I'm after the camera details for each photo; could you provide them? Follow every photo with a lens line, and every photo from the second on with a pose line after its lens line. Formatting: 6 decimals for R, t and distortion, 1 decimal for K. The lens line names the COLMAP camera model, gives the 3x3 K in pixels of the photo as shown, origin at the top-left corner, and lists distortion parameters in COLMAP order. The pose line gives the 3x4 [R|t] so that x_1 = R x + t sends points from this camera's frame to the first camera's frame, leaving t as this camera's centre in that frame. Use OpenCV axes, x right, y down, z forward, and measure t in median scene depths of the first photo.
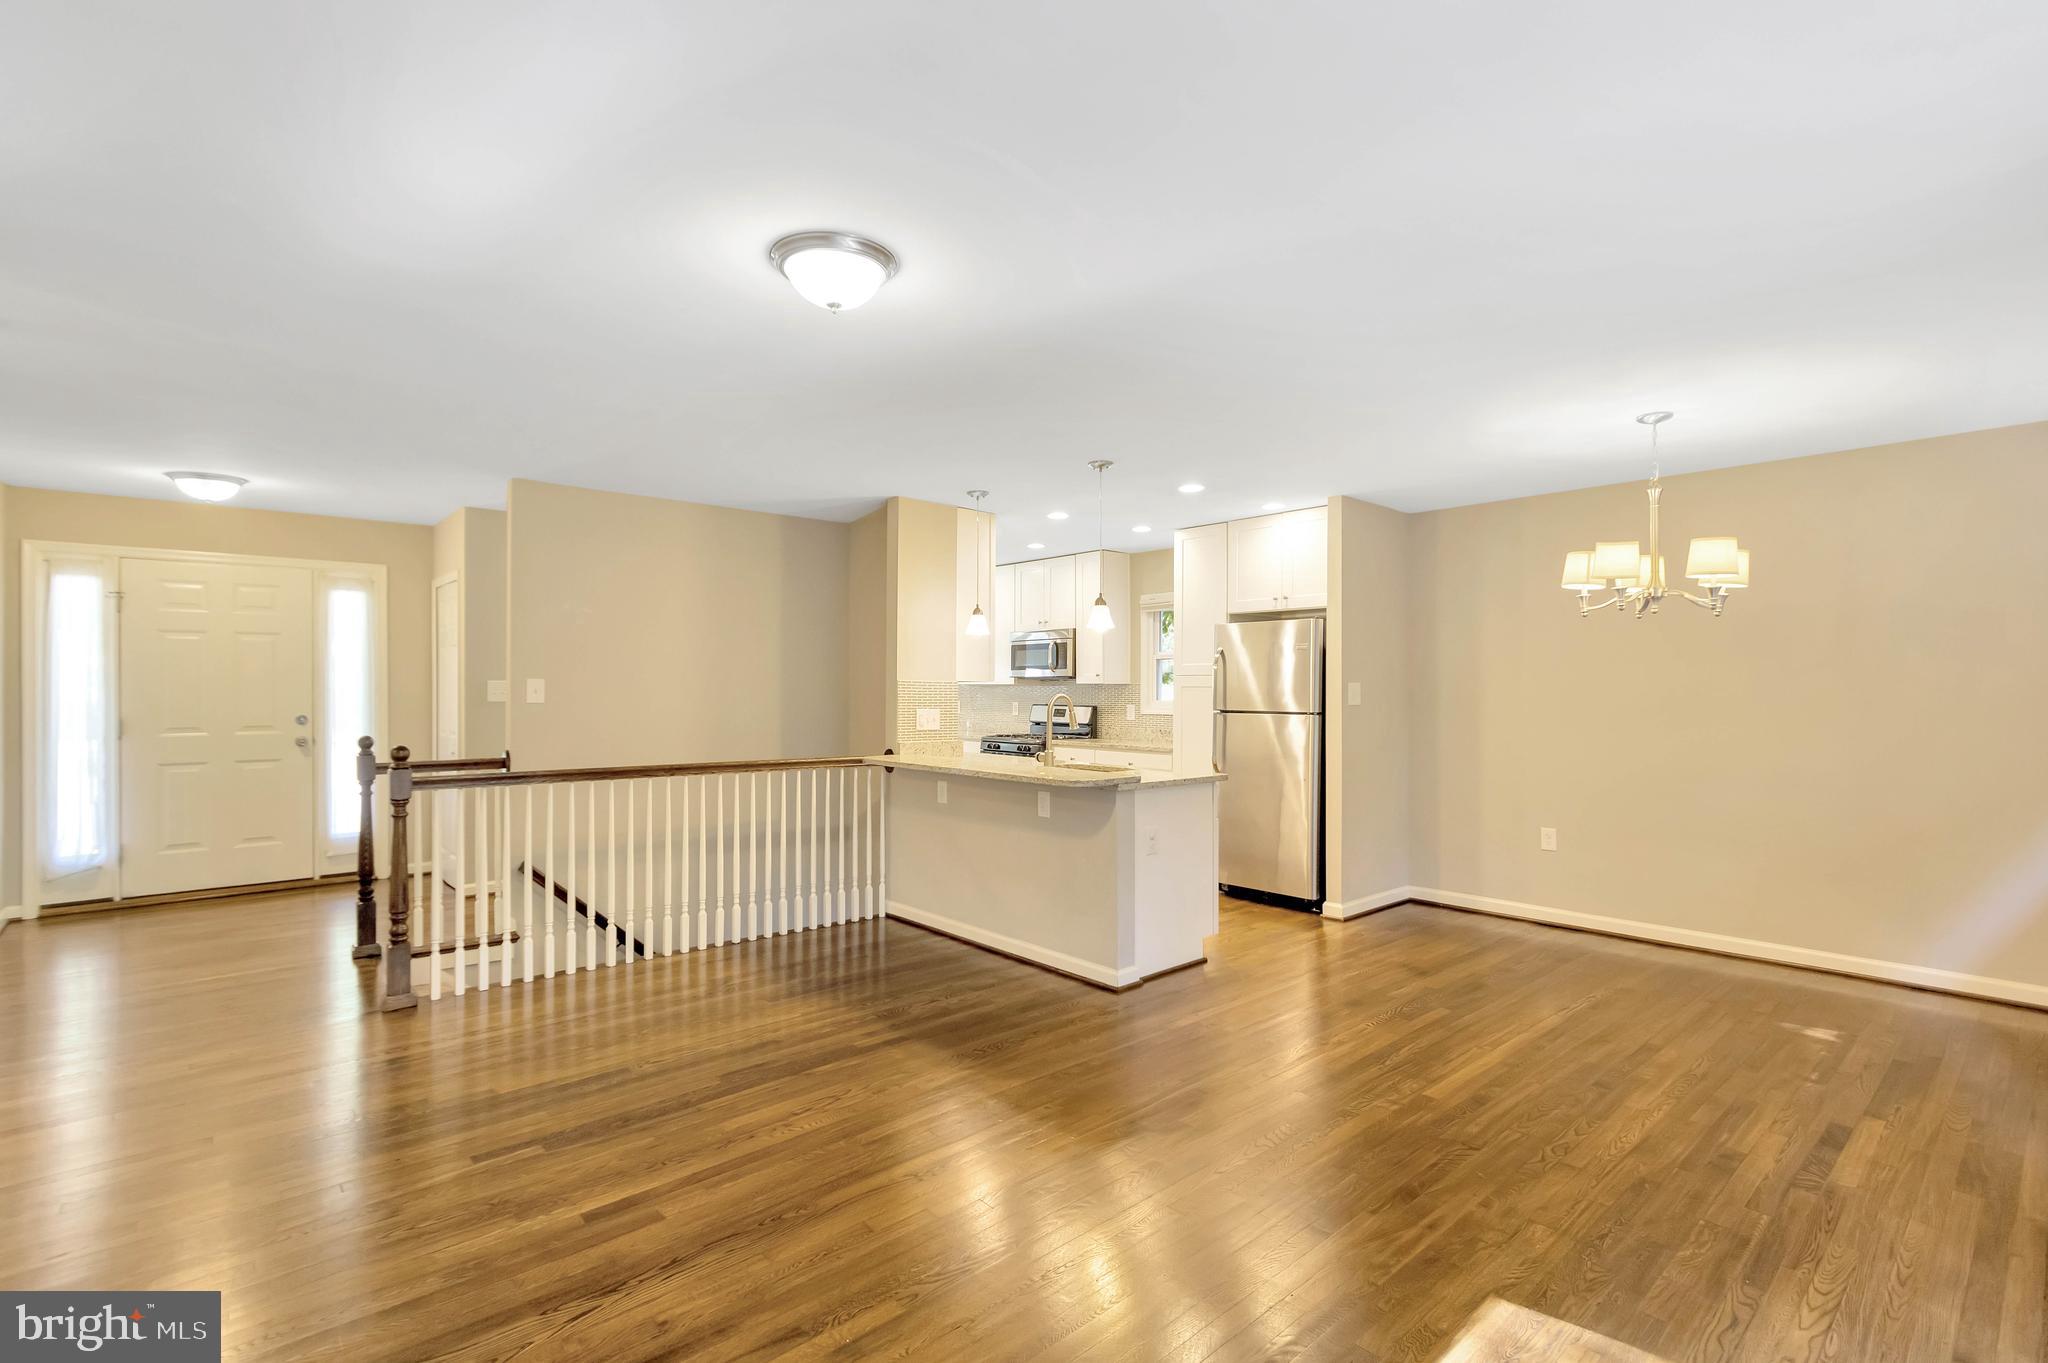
lens RADIAL K [[945.9, 0, 1024.0], [0, 945.9, 681.5], [0, 0, 1]] dist [-0.000883, -0.000996]
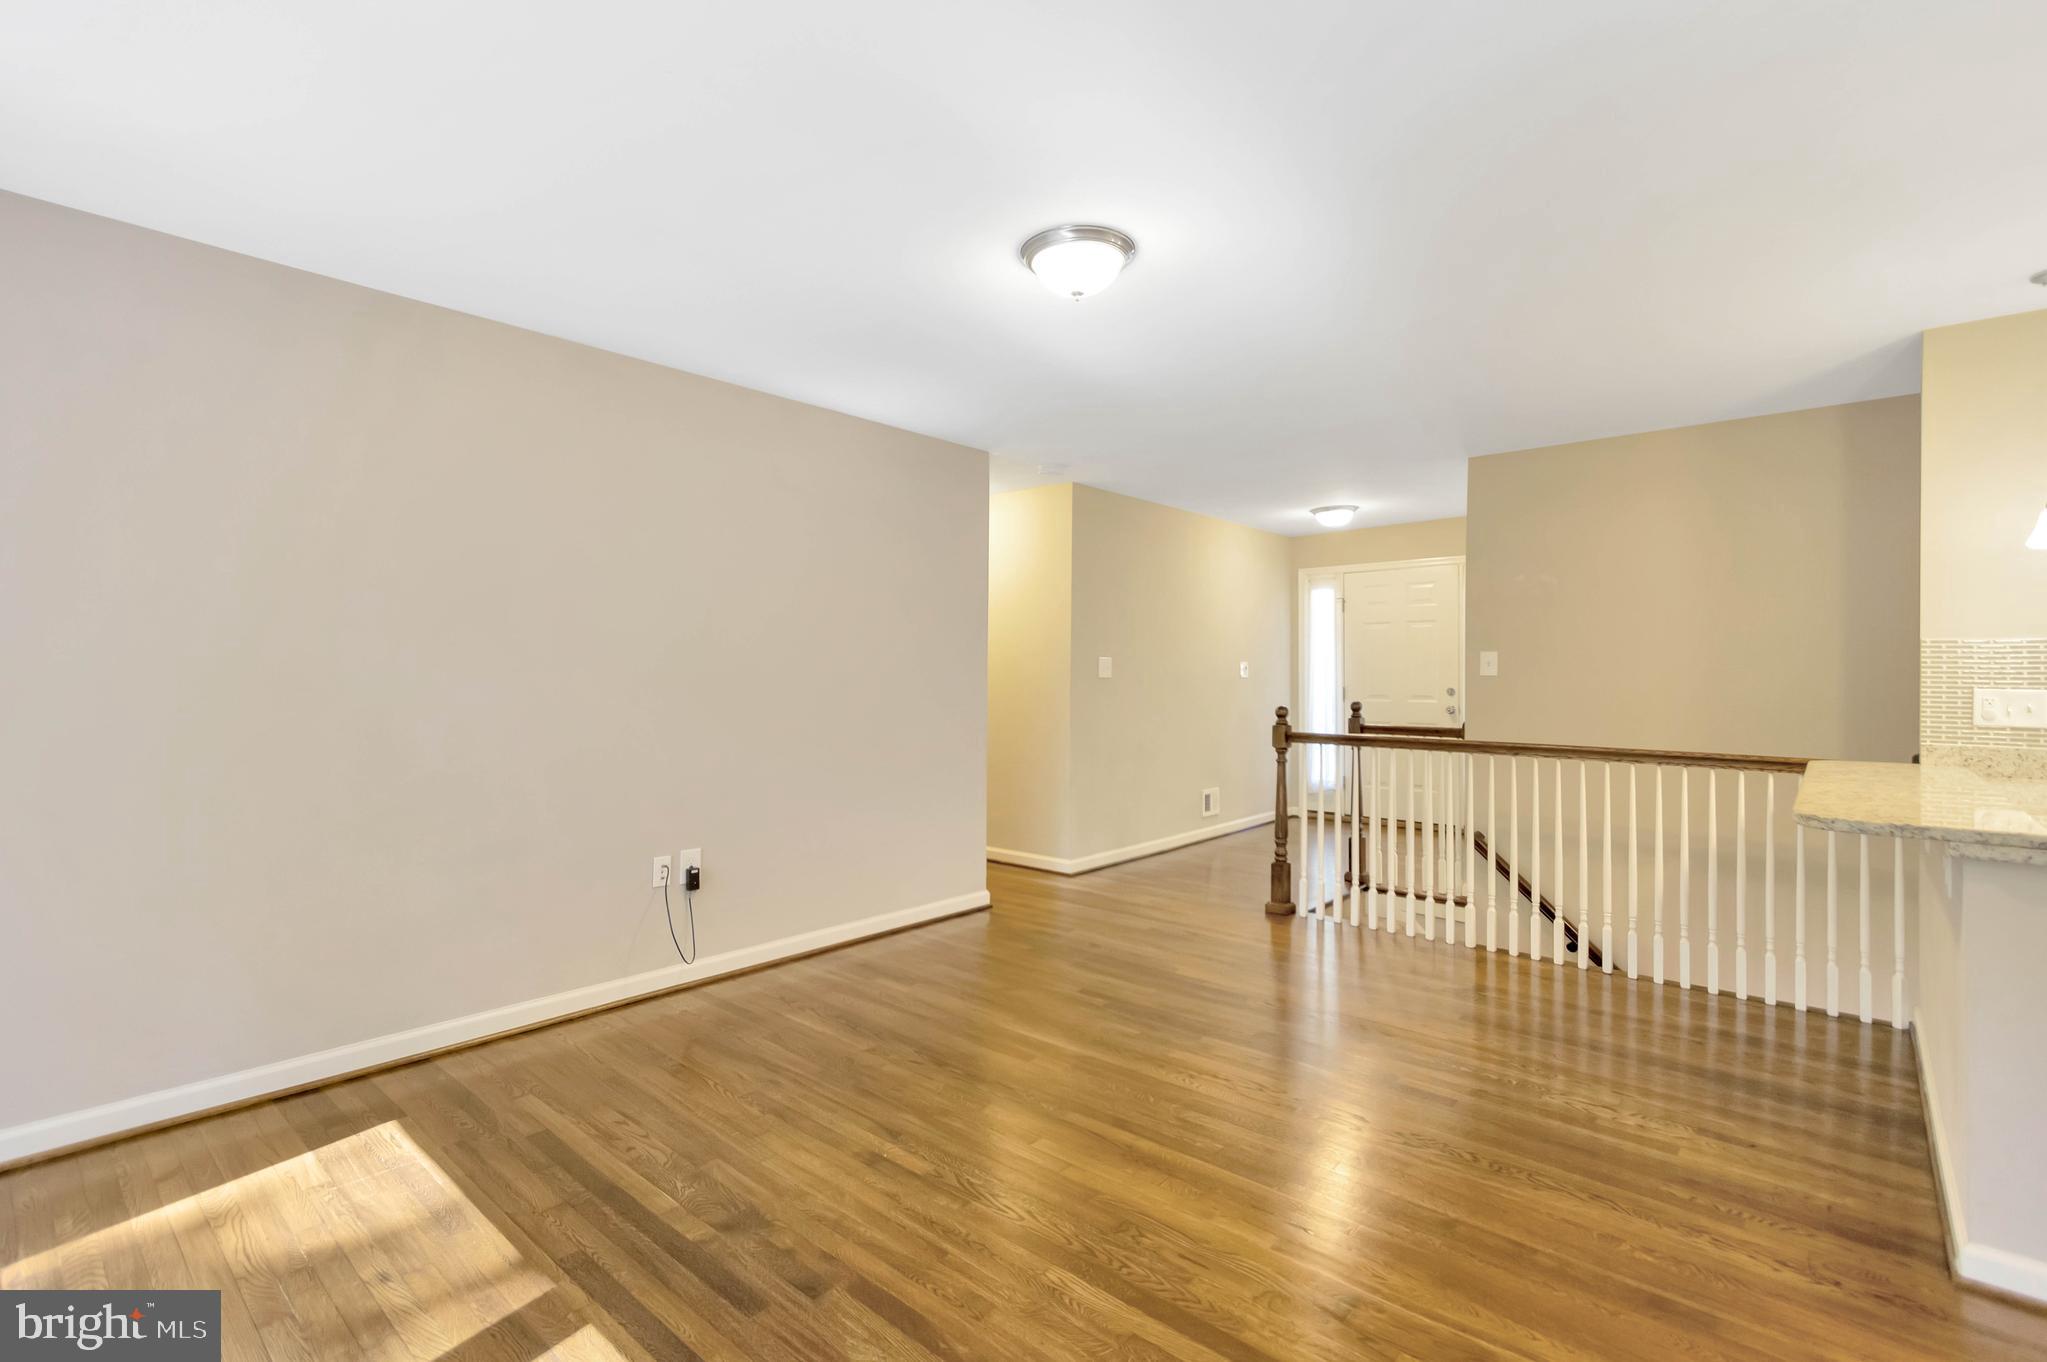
lens RADIAL K [[940.3, 0, 1026.2], [0, 940.3, 666.5], [0, 0, 1]] dist [0.000248, -0.000662]
pose [[0.107546, -0.009056, -0.994159, 0.552704], [0.007981, 0.999934, -0.008246, 0.022059], [0.994168, -0.007047, 0.107611, 0.525499]]
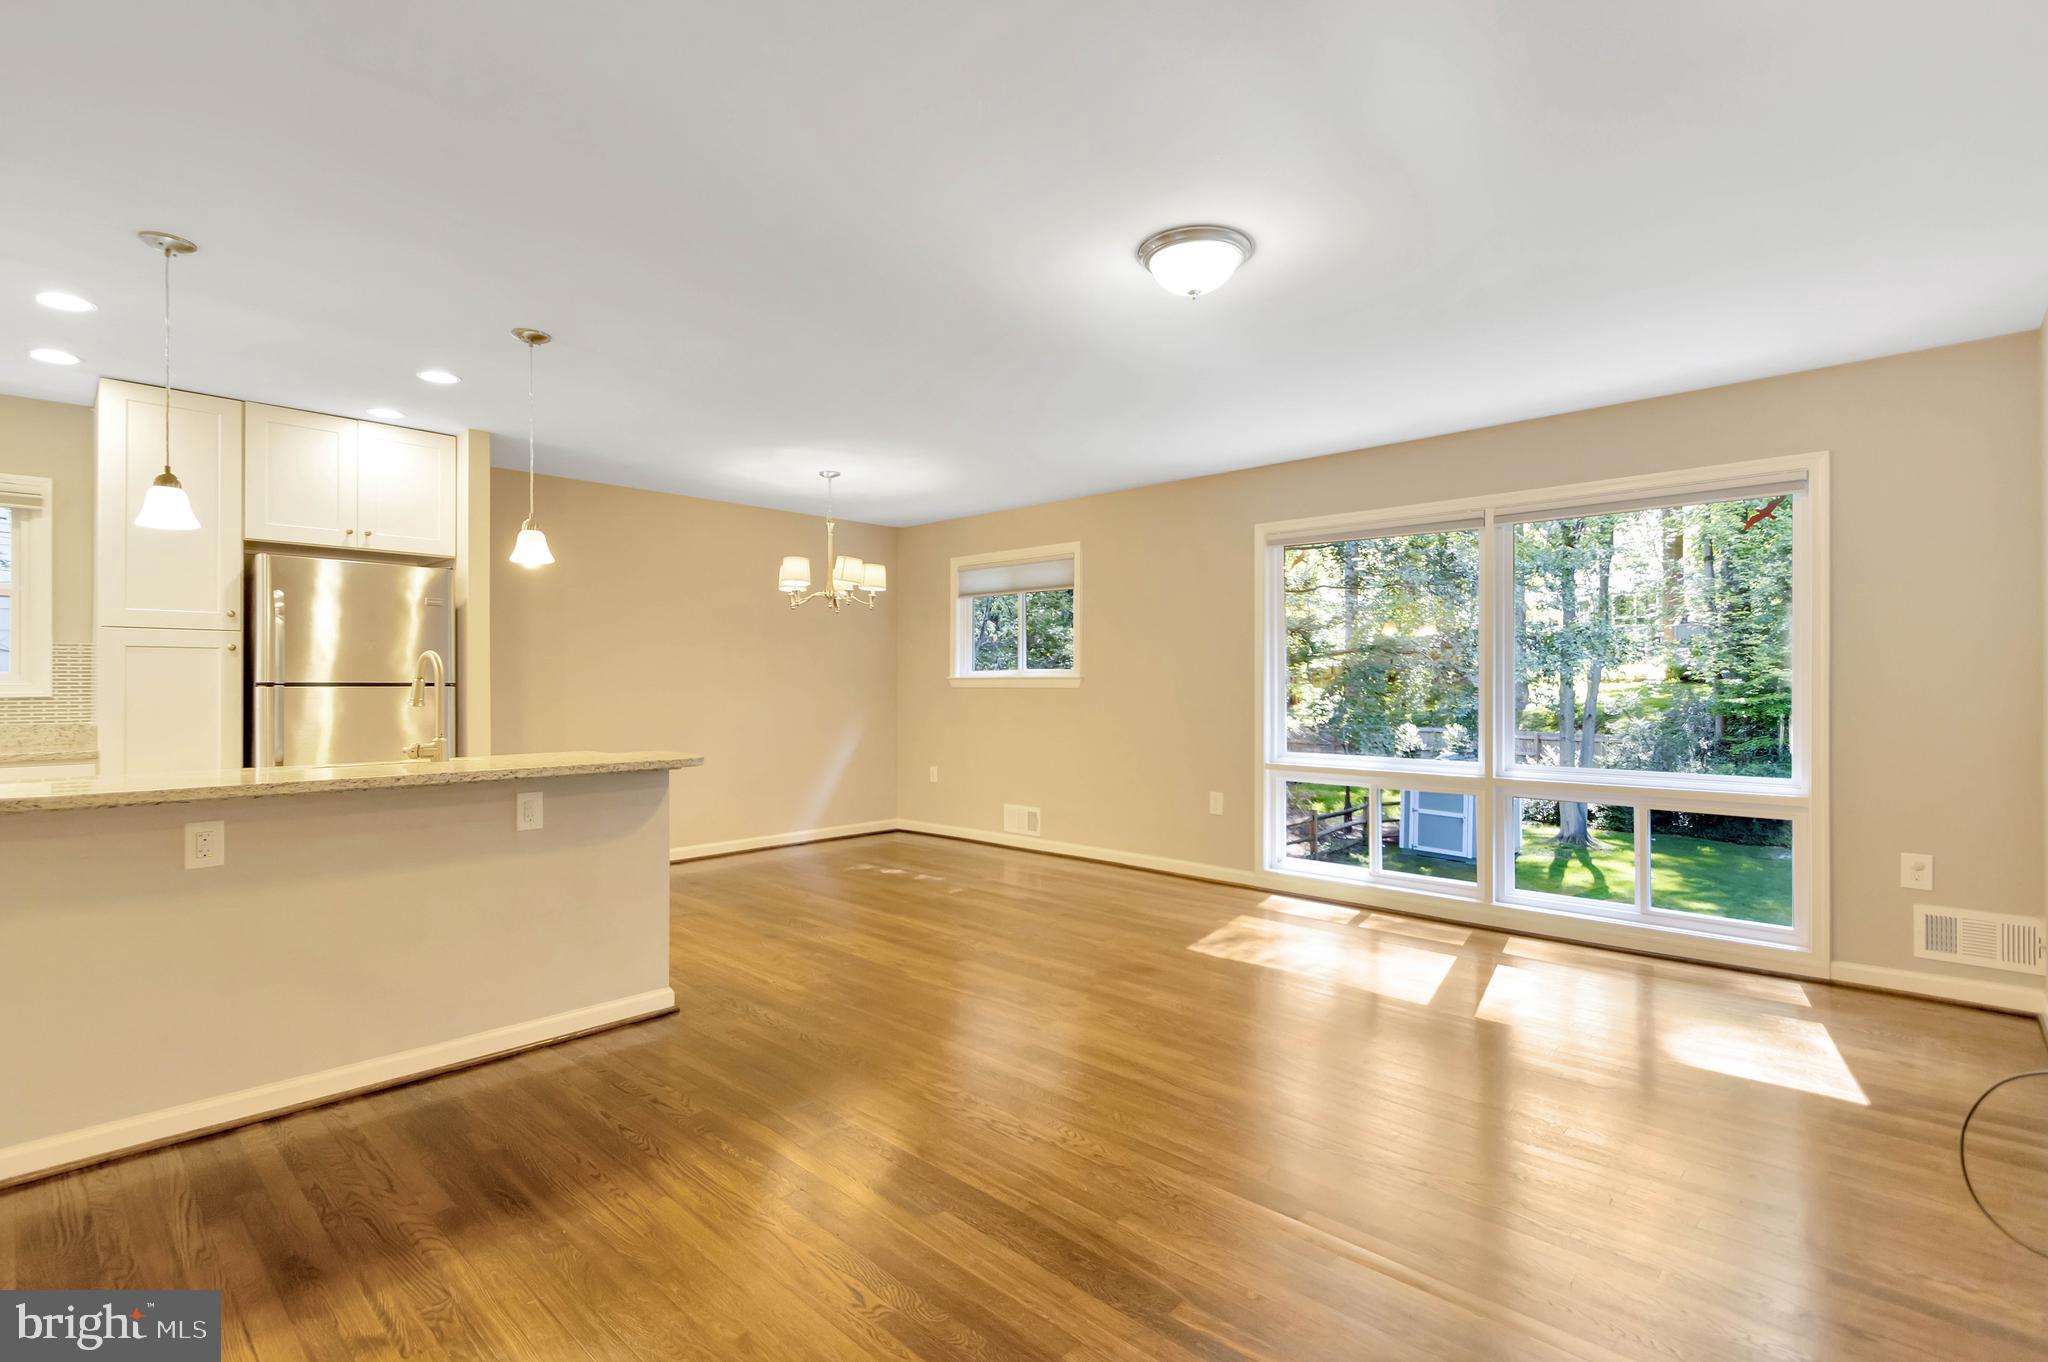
lens RADIAL K [[945.9, 0, 1024.0], [0, 945.9, 681.0], [0, 0, 1]] dist [-0.000883, -0.000996]
pose [[-0.105066, 0.000222, 0.994465, -0.809230], [-0.009467, 0.999954, -0.001224, 0.037924], [-0.994420, -0.009543, -0.105060, 0.836639]]
